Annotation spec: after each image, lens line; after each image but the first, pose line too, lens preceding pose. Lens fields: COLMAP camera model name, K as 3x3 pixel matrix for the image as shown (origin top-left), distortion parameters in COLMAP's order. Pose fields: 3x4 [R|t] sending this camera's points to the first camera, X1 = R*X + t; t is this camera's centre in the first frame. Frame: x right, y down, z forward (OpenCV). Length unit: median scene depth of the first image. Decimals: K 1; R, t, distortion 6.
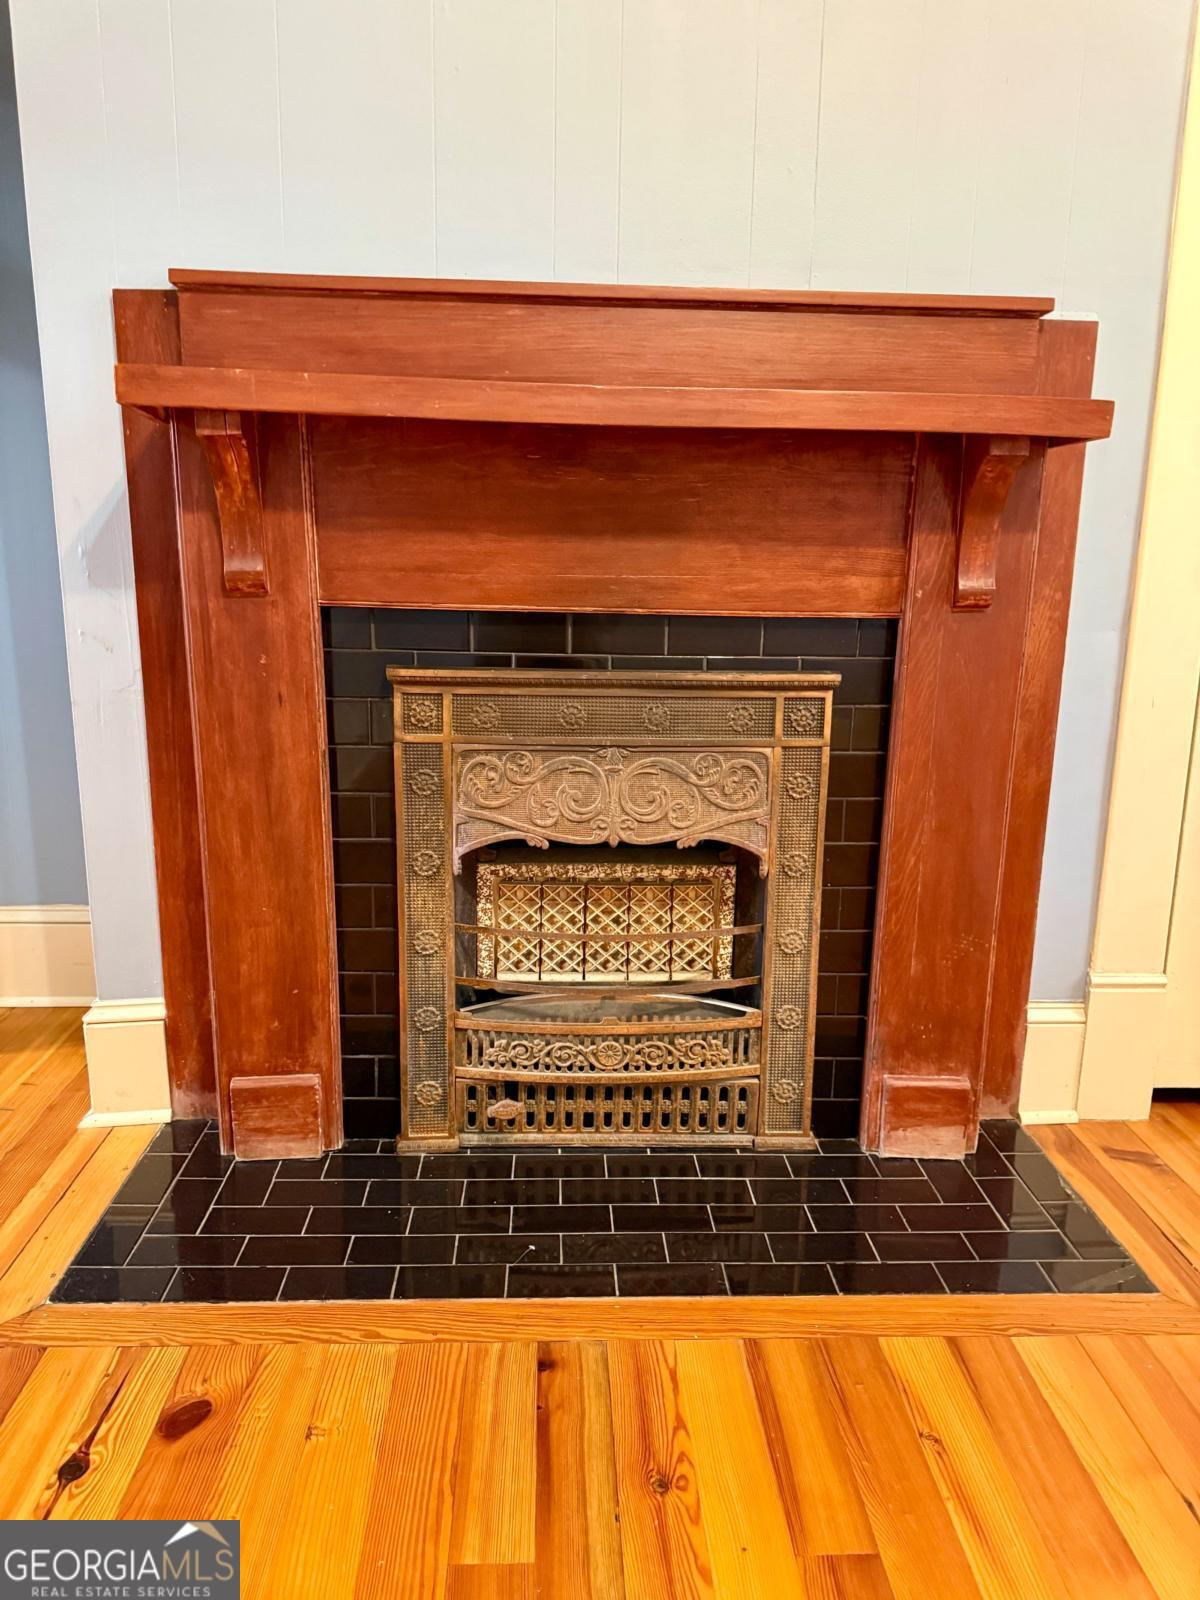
lens RADIAL K [[1140.9, 0, 592.5], [0, 1140.9, 802.9], [0, 0, 1]] dist [0.044537, -0.038311]
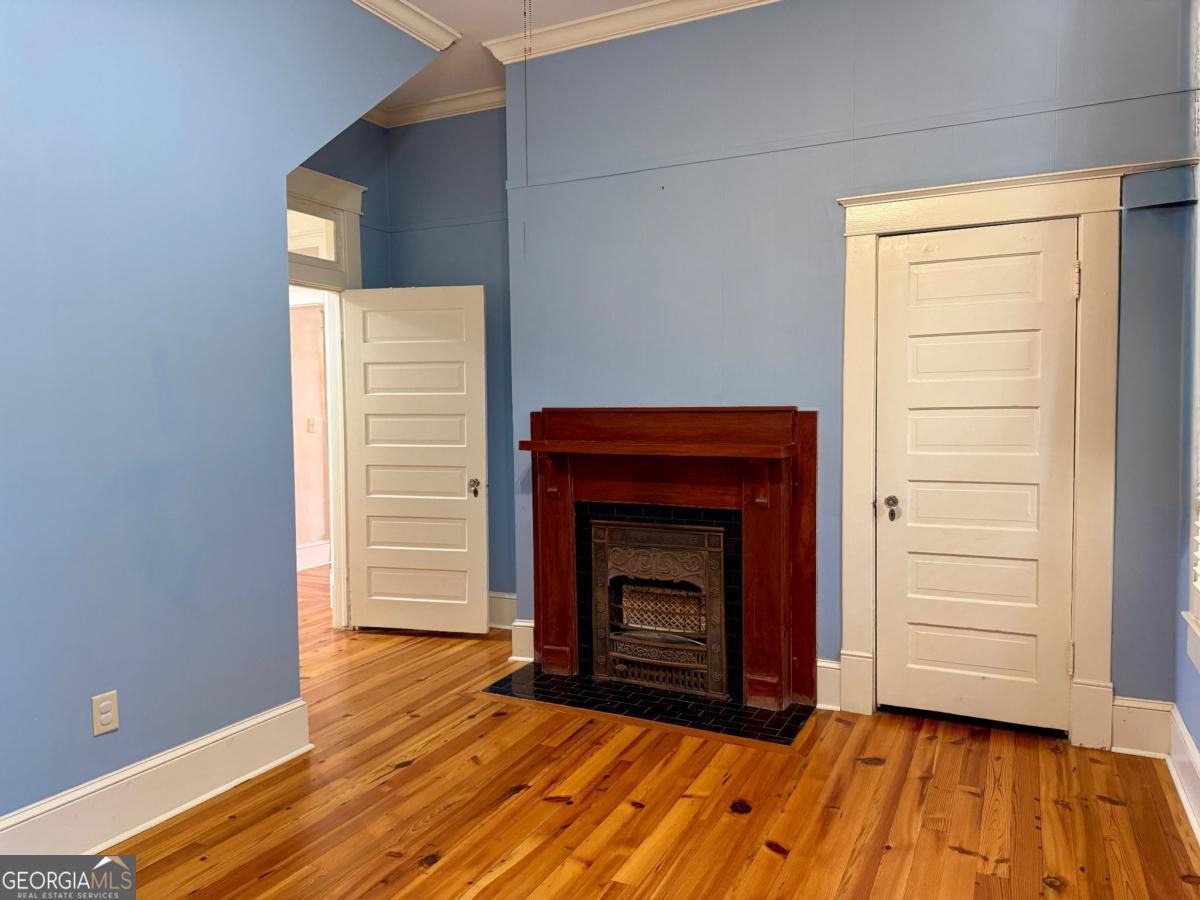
lens RADIAL K [[855.7, 0, 605.5], [0, 855.7, 444.7], [0, 0, 1]] dist [0.044537, -0.038311]
pose [[0.876024, 0.000277, -0.482268, 0.977672], [-0.085072, 0.984407, -0.153967, 0.043035], [0.474705, 0.175907, 0.862387, -1.067652]]
